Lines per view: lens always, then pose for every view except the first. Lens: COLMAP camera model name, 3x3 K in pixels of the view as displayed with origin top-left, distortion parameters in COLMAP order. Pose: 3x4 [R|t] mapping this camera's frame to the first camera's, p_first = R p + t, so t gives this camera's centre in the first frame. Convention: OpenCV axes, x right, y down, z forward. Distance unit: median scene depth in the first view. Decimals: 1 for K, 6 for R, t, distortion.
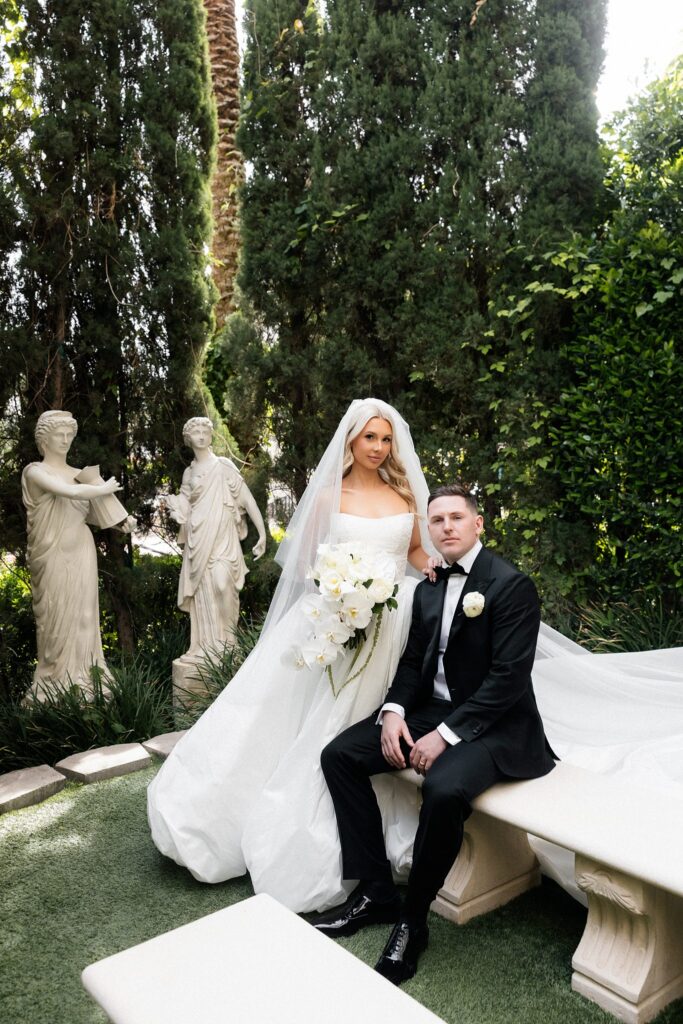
lens RADIAL K [[841.2, 0, 313.5], [0, 841.2, 501.7], [0, 0, 1]] dist [0.055283, -0.011124]
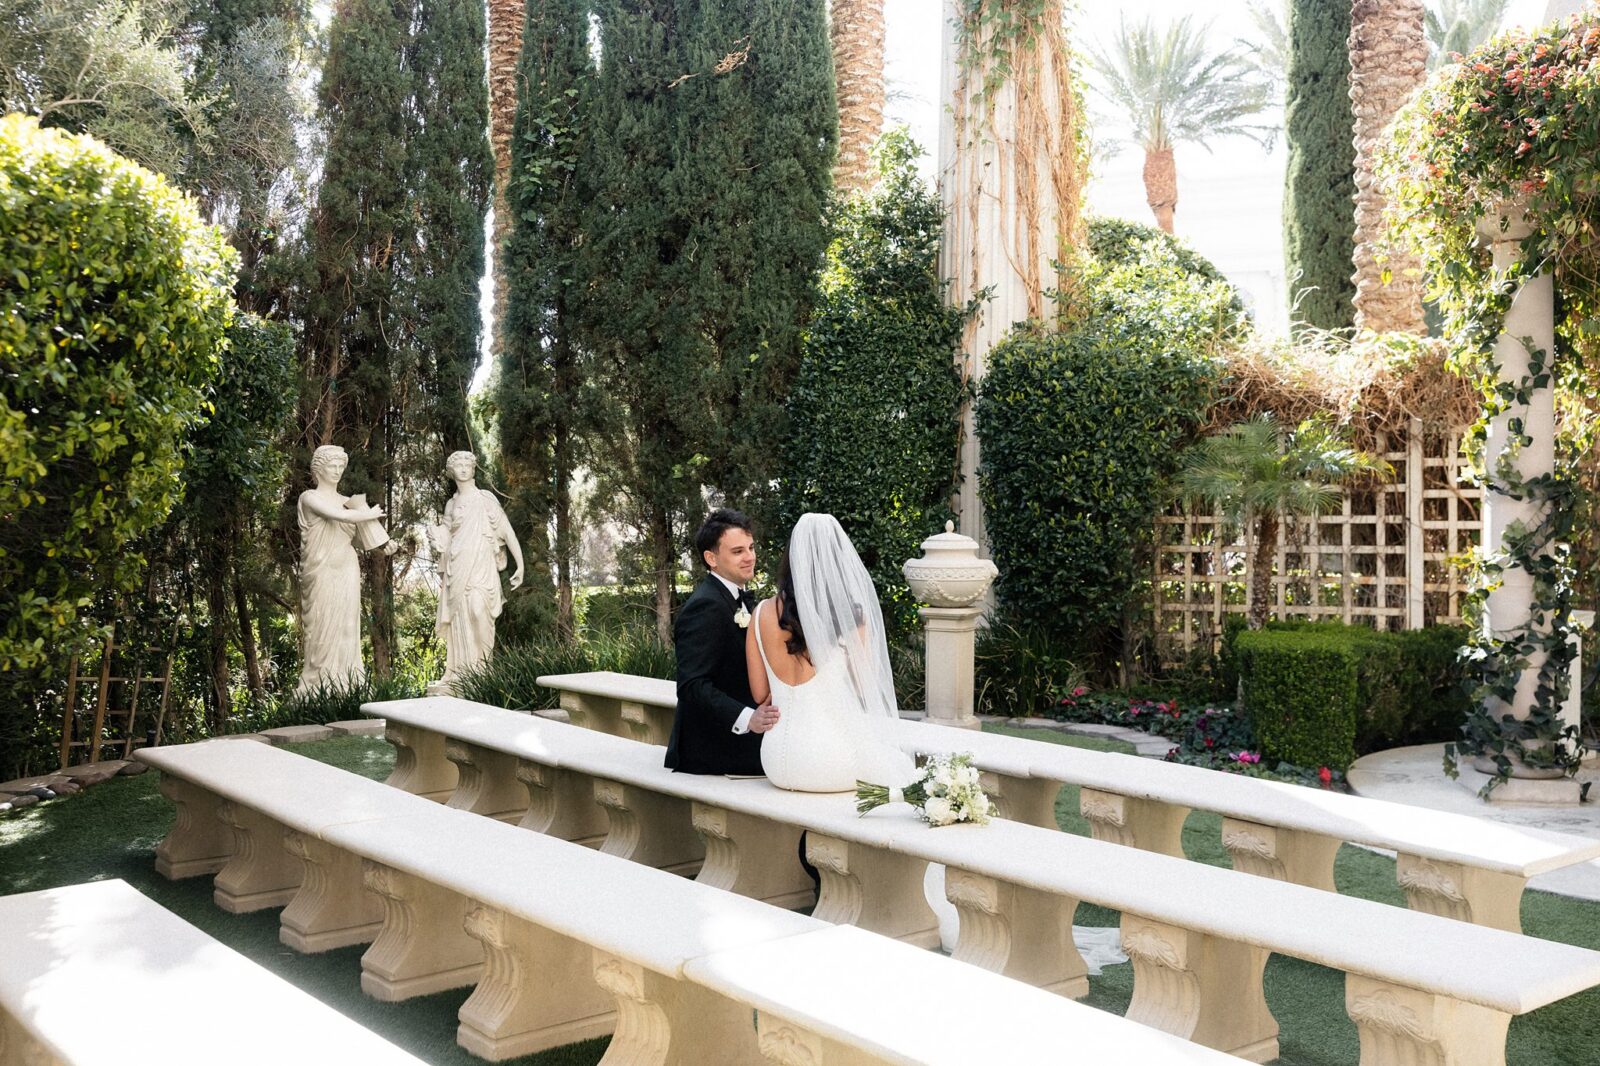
lens RADIAL K [[1589.0, 0, 810.0], [0, 1589.0, 506.2], [0, 0, 1]] dist [0.014613, 0.000000]
pose [[0.999129, 0.024498, 0.033783, 0.264984], [-0.022821, 0.998529, -0.049175, 0.063363], [-0.034938, 0.048361, 0.998219, -1.128653]]
